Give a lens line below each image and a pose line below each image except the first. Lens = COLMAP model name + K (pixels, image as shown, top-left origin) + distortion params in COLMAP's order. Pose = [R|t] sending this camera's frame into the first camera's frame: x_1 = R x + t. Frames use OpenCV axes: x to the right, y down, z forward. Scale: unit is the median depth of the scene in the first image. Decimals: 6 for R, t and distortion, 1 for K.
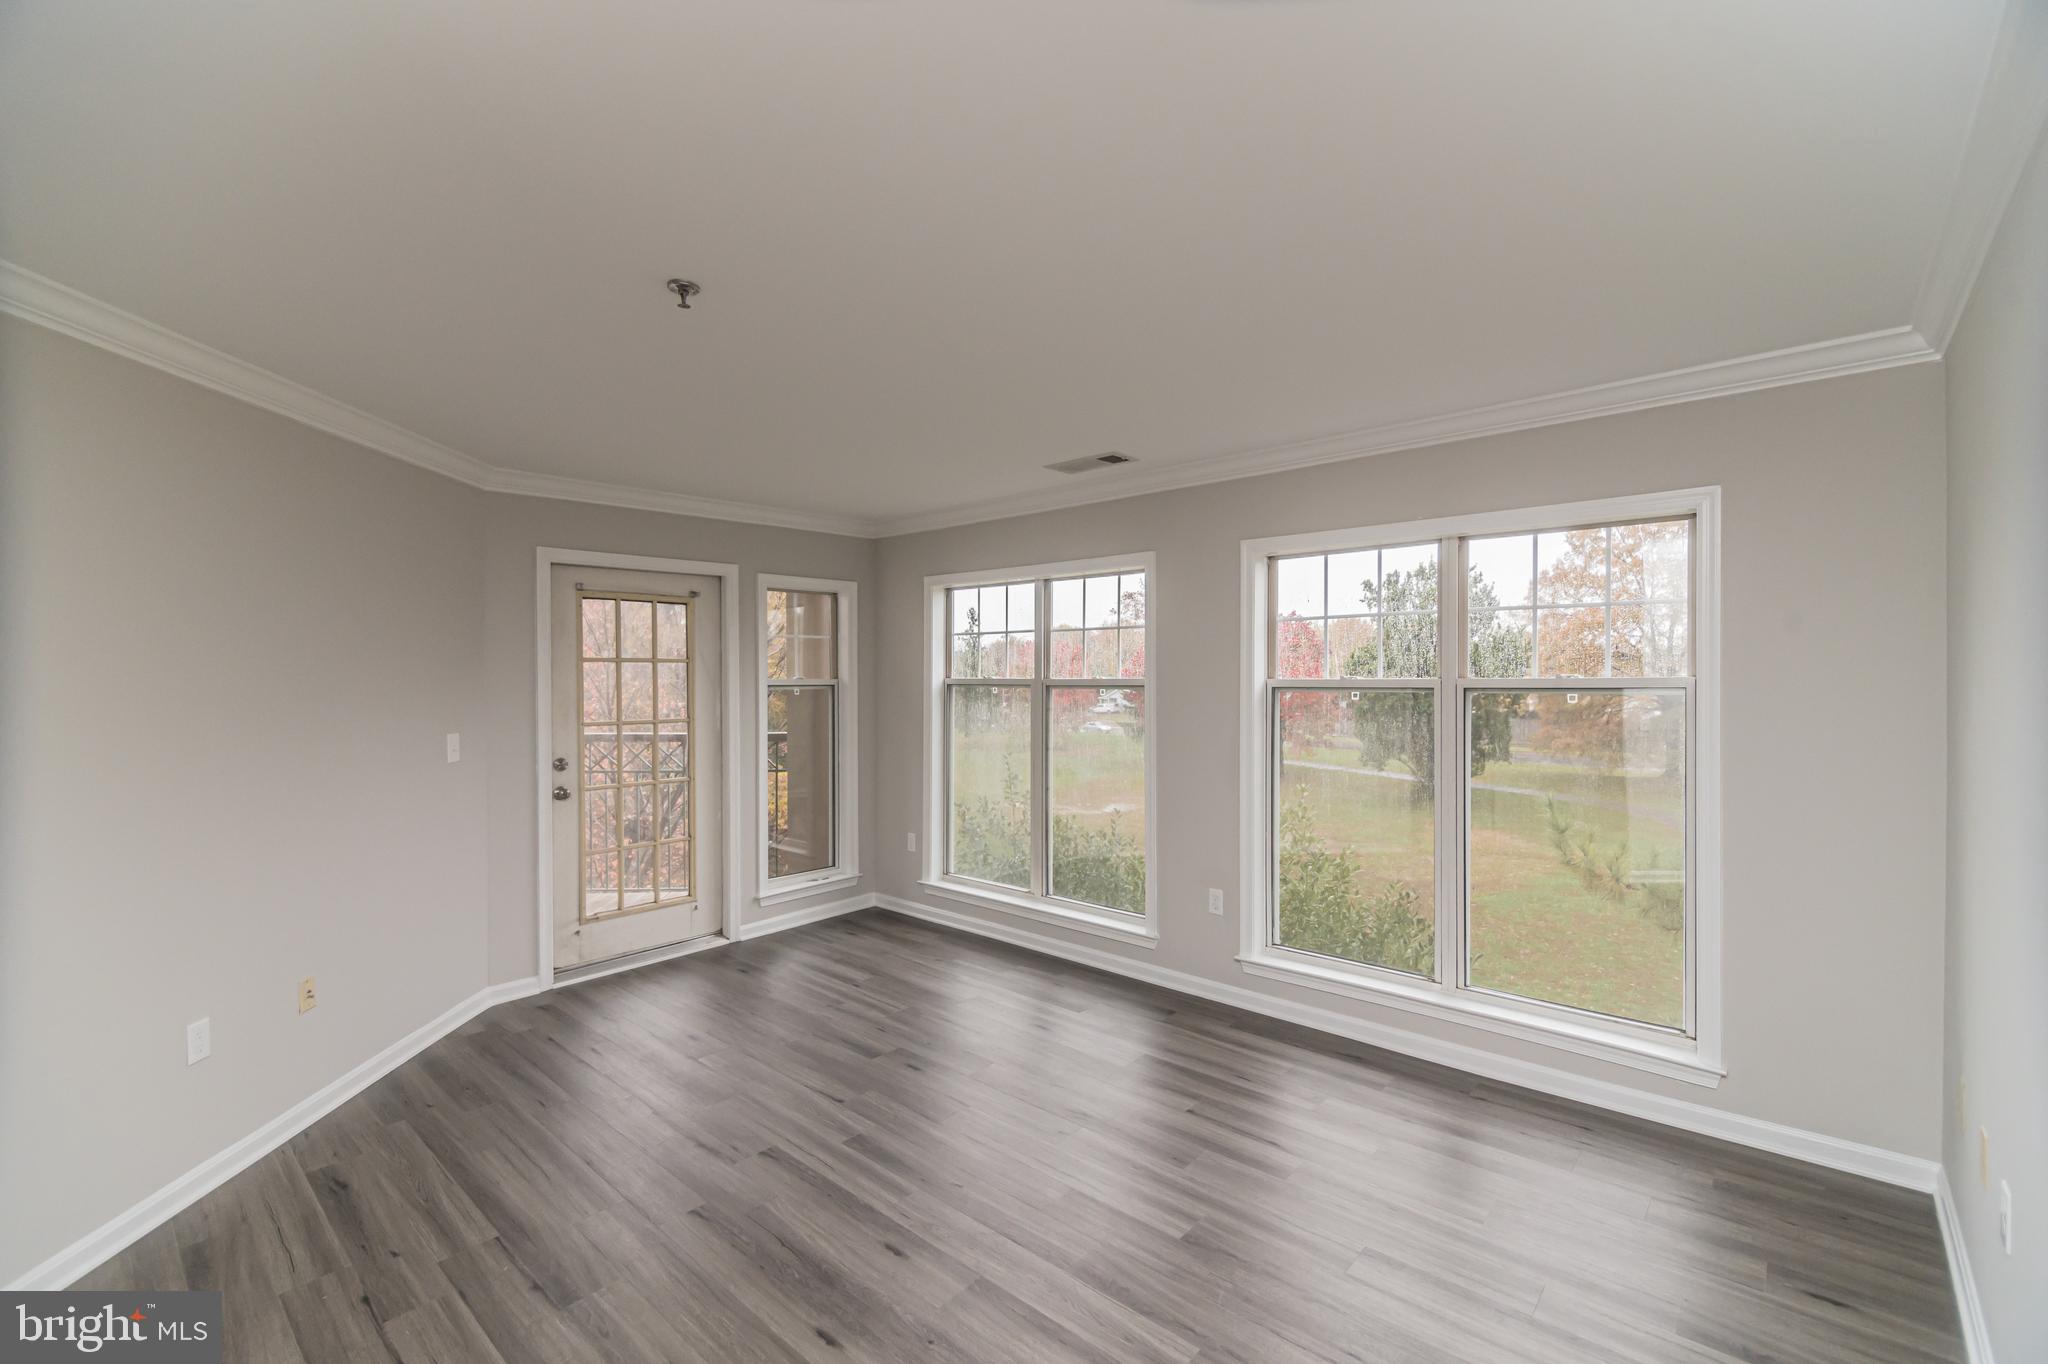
lens RADIAL K [[865.7, 0, 1054.6], [0, 865.7, 685.1], [0, 0, 1]] dist [-0.000357, -0.000081]
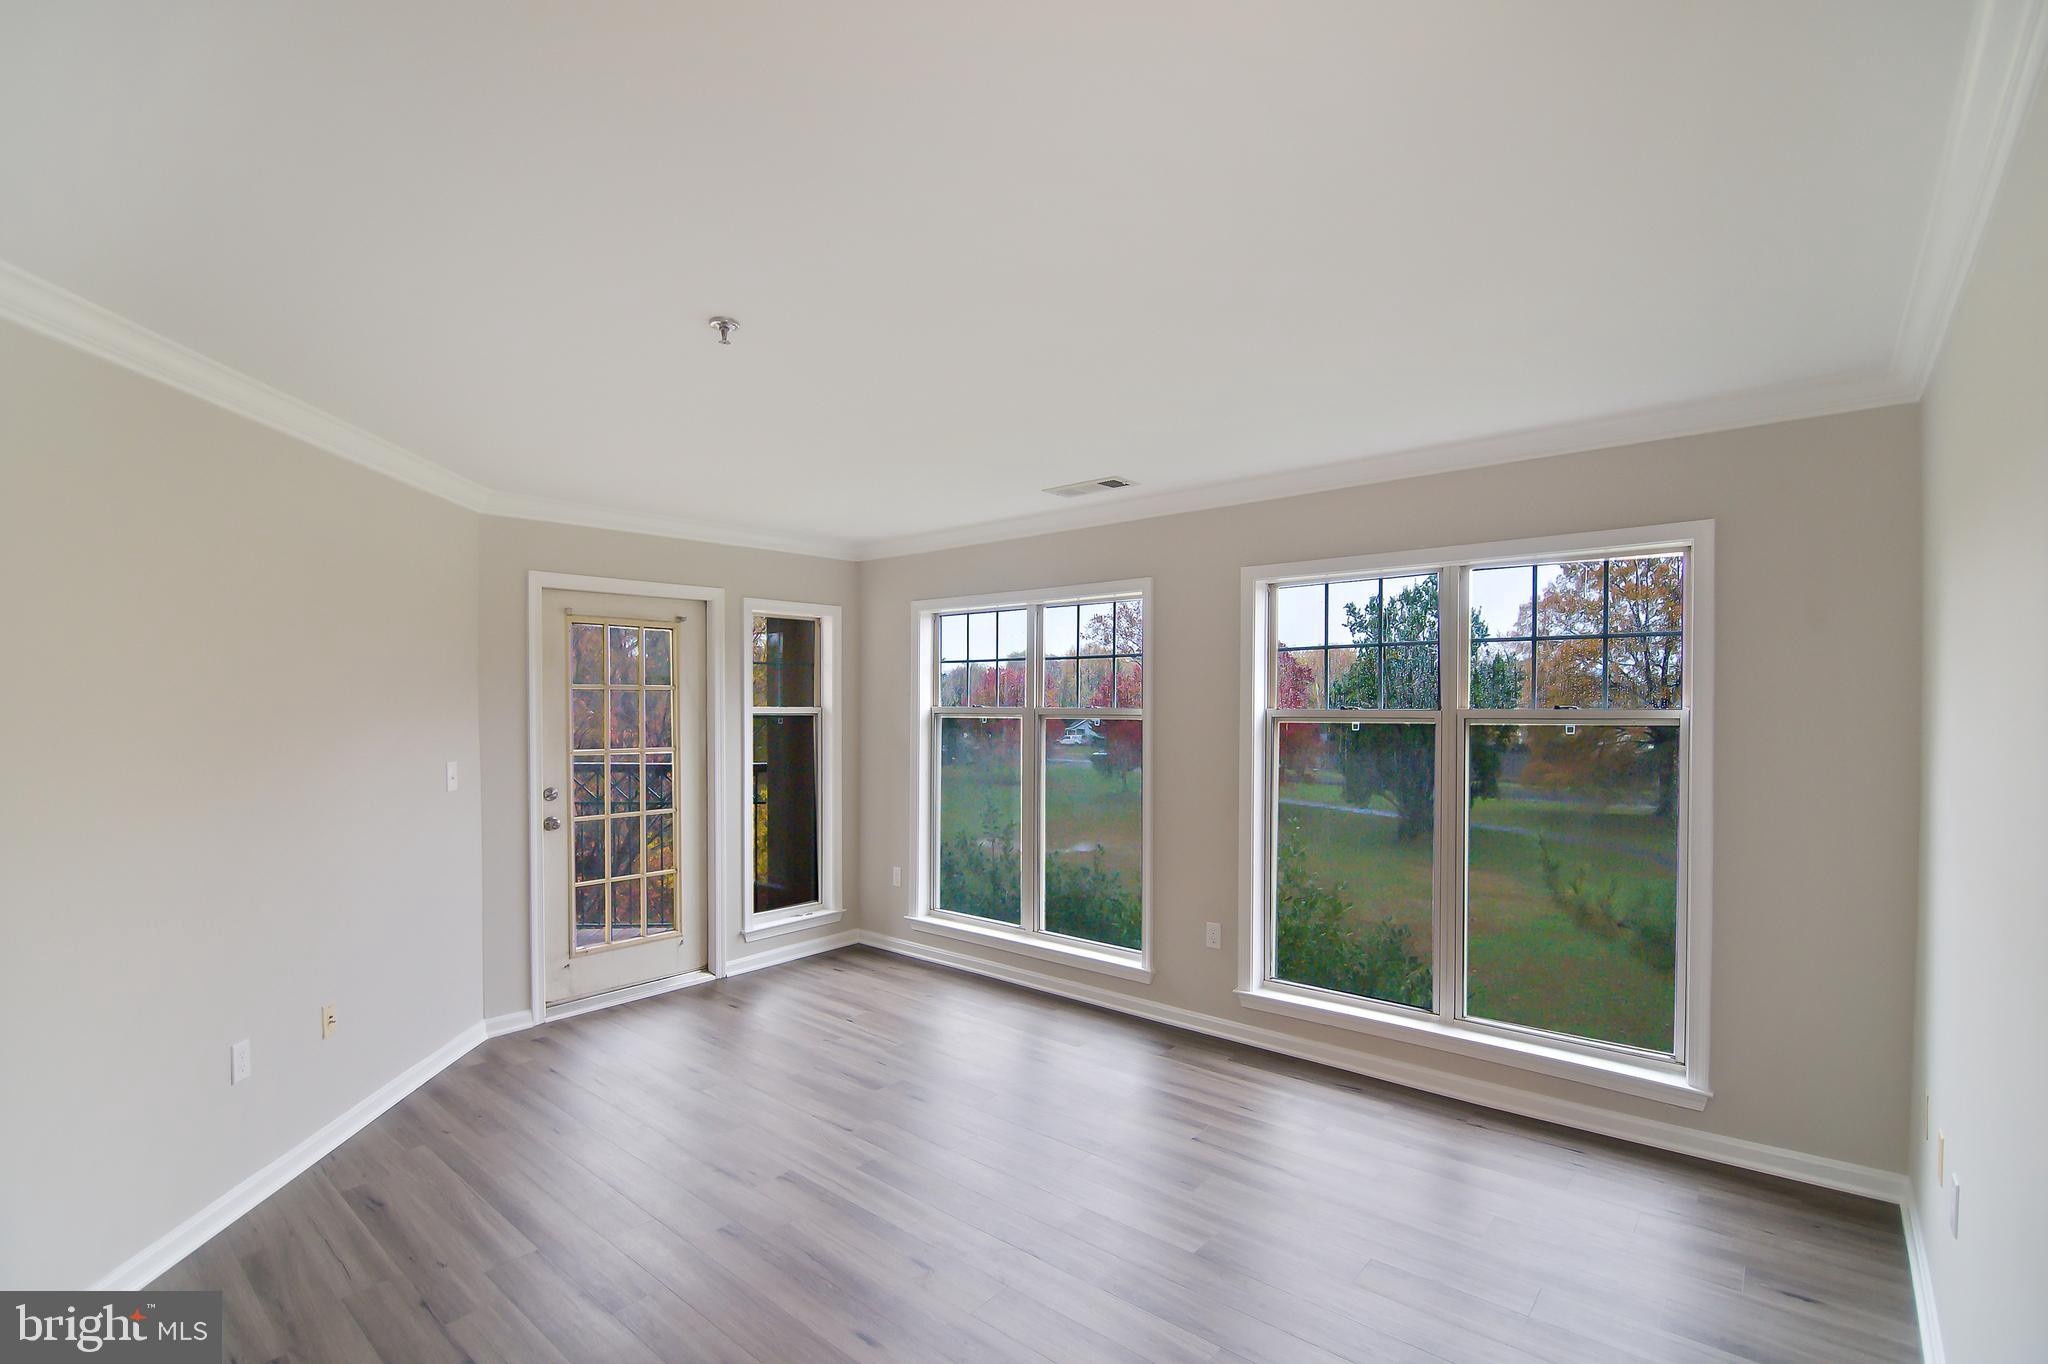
lens RADIAL K [[943.3, 0, 1033.1], [0, 943.3, 726.9], [0, 0, 1]] dist [-0.016890, -0.000332]
pose [[0.999670, 0.003572, 0.025453, -0.051390], [-0.003895, 0.999912, 0.012650, 0.000160], [-0.025406, -0.012745, 0.999596, -0.067914]]
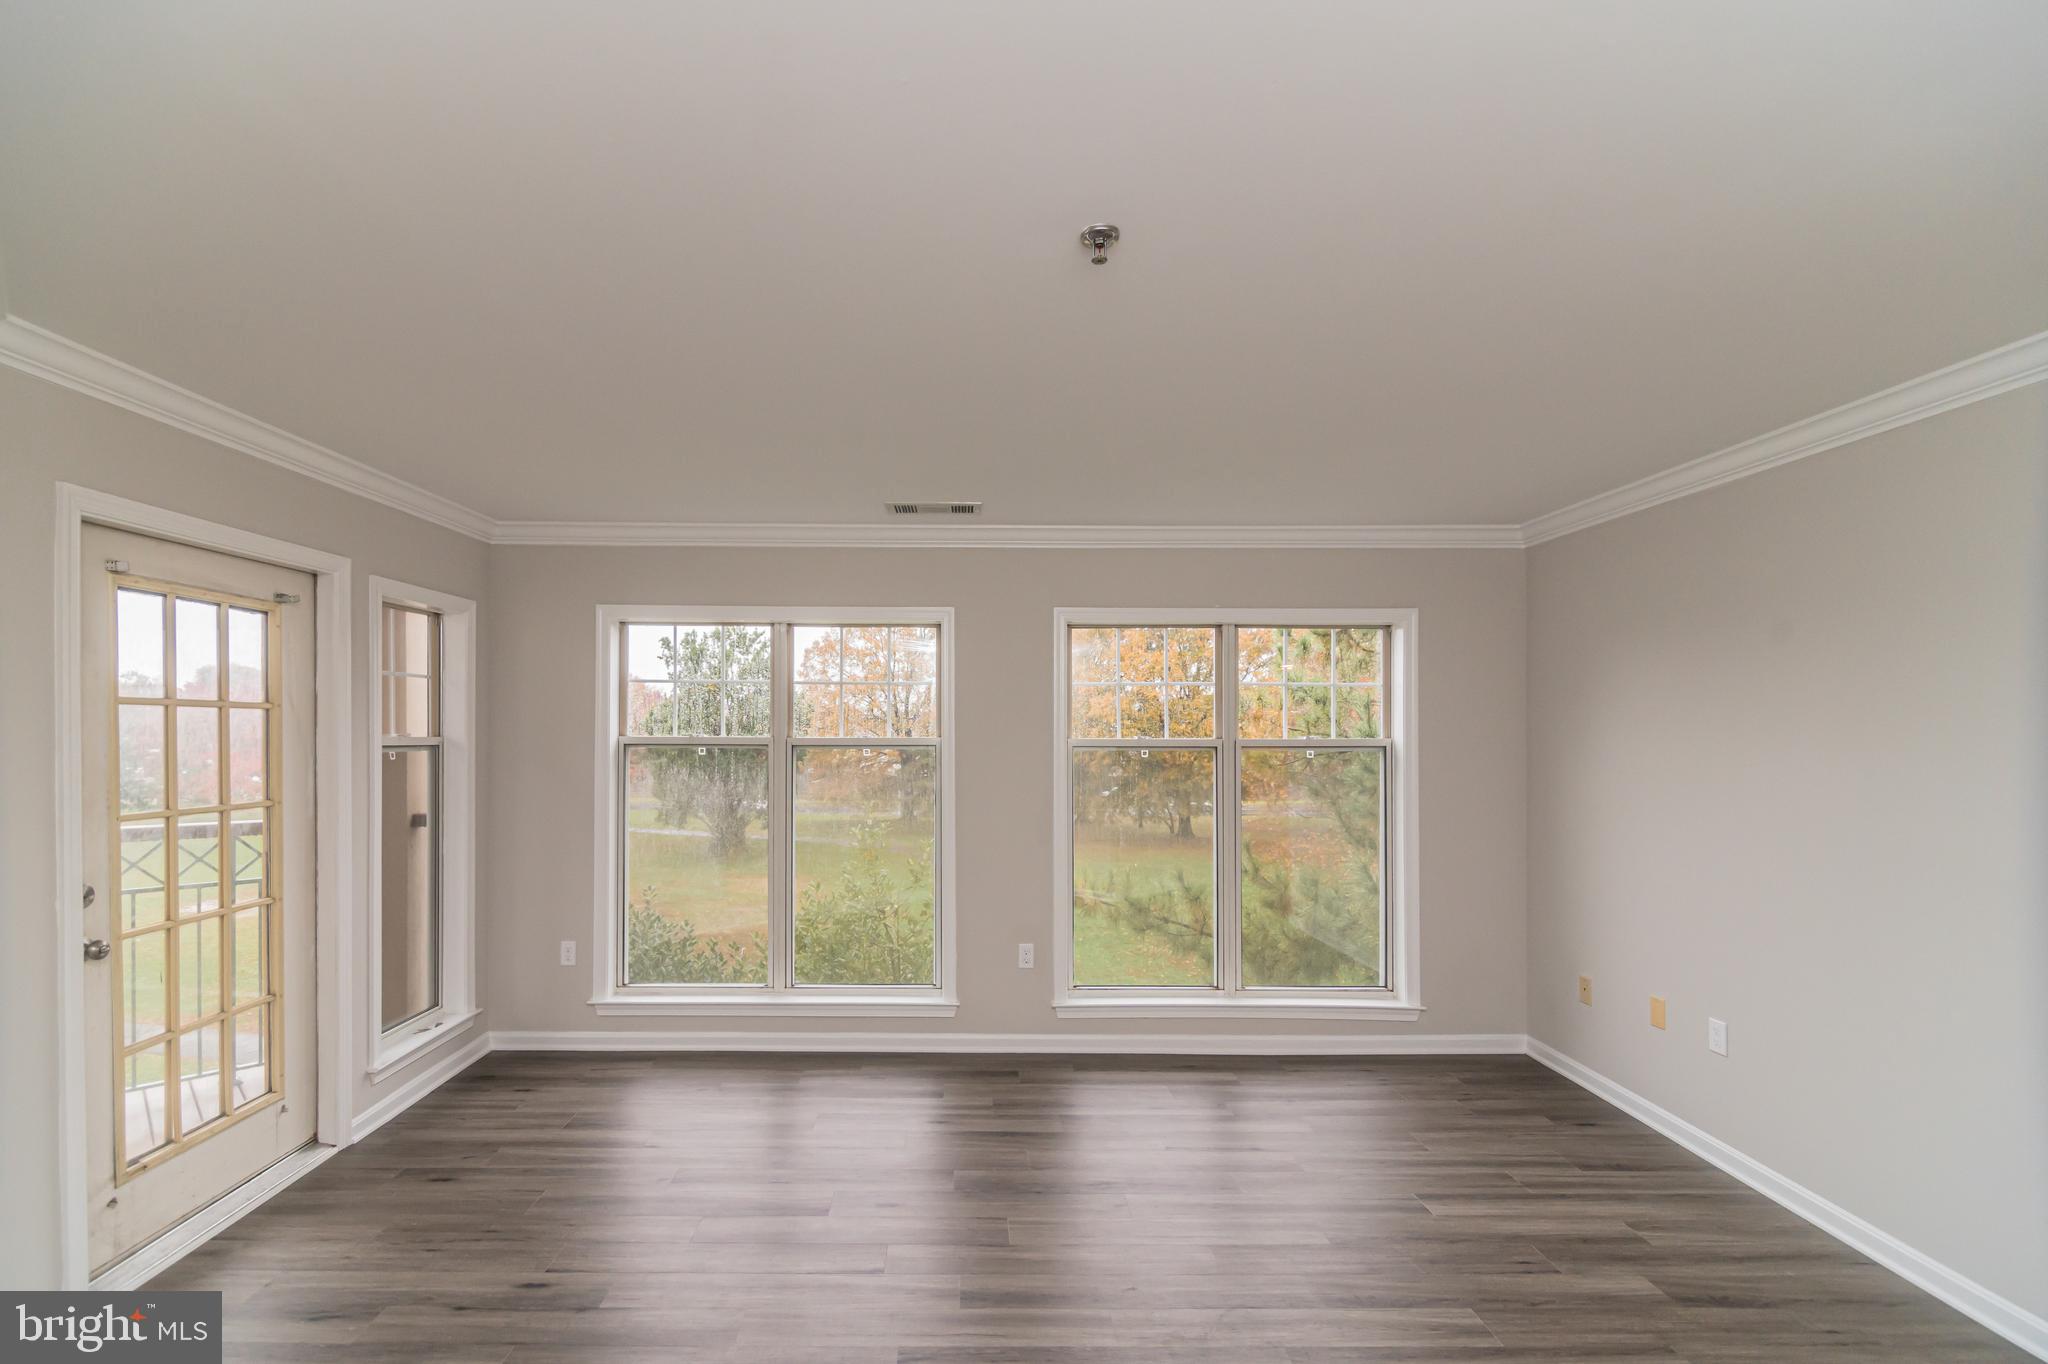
lens RADIAL K [[879.7, 0, 957.8], [0, 879.7, 739.2], [0, 0, 1]] dist [0.018731, -0.016557]
pose [[0.760942, 0.002057, 0.648817, -0.491106], [0.000922, 0.999991, -0.004251, -0.001863], [-0.648820, 0.003833, 0.760933, 0.228154]]
